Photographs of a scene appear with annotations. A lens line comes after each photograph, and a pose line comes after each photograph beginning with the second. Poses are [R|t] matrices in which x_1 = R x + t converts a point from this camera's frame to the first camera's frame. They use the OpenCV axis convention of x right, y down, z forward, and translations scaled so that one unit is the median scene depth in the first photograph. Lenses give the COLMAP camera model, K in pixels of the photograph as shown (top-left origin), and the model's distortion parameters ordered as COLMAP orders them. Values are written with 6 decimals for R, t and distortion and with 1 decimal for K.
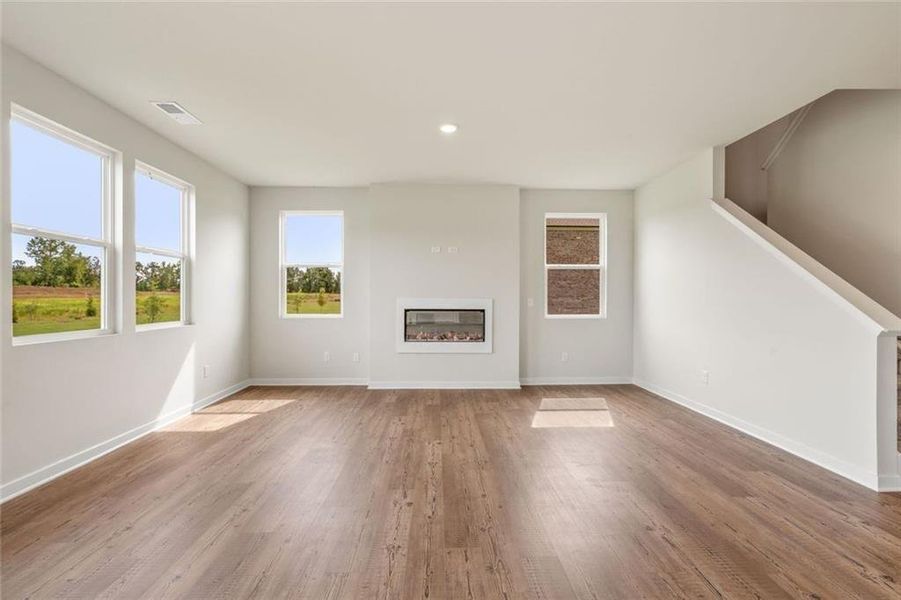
lens RADIAL K [[415.9, 0, 450.0], [0, 415.9, 292.8], [0, 0, 1]] dist [-0.000818, -0.000062]
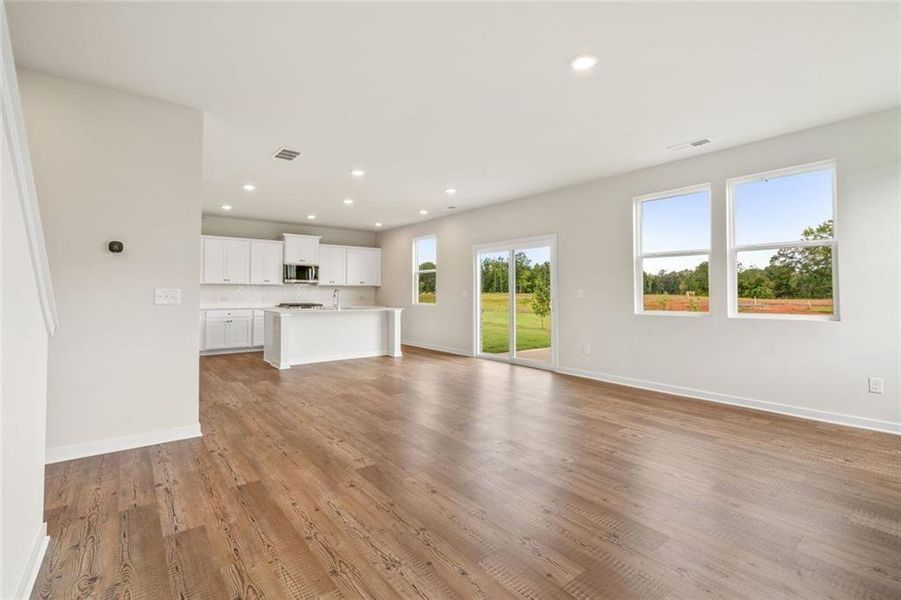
lens RADIAL K [[415.9, 0, 450.0], [0, 415.9, 292.8], [0, 0, 1]] dist [-0.000818, -0.000062]
pose [[-0.807377, -0.000354, -0.590036, 0.446912], [0.010783, 0.999824, -0.015355, 0.021592], [0.589938, -0.018760, -0.807231, 1.046834]]
